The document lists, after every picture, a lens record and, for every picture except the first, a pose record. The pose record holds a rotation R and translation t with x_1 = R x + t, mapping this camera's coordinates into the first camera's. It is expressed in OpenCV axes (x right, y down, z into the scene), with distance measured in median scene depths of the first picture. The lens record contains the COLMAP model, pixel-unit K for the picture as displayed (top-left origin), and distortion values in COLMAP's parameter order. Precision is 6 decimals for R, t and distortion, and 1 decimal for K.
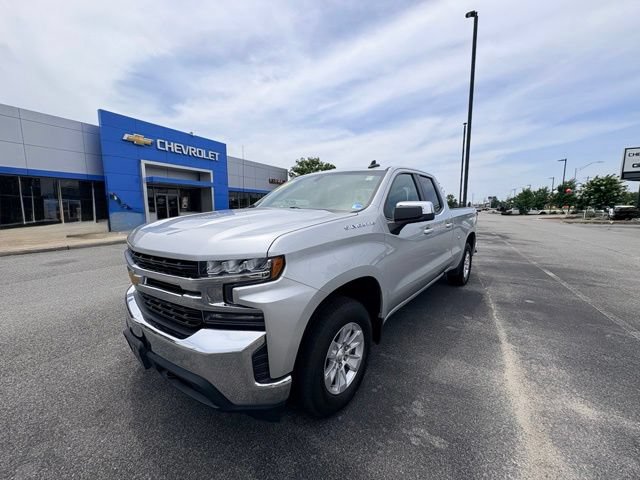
lens RADIAL K [[255.1, 0, 320.0], [0, 255.1, 240.0], [0, 0, 1]] dist [0.001691, -0.000032]
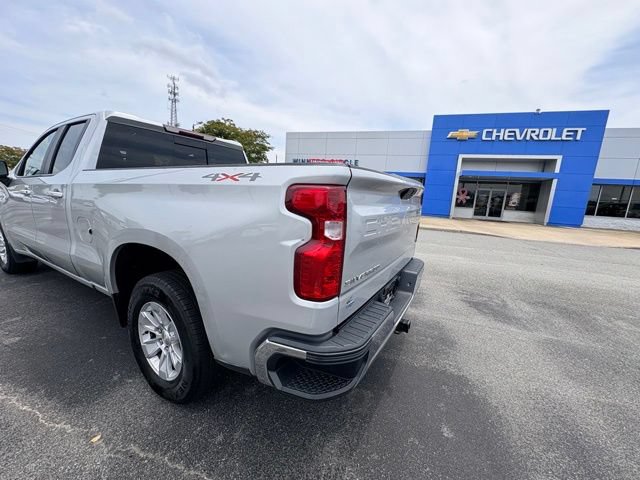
lens RADIAL K [[255.1, 0, 320.0], [0, 255.1, 240.0], [0, 0, 1]] dist [0.001691, -0.000032]
pose [[0.173787, 0.181647, -0.967885, 0.916367], [-0.184297, 0.971476, 0.149230, -0.119834], [0.967384, 0.152444, 0.202307, 1.128124]]
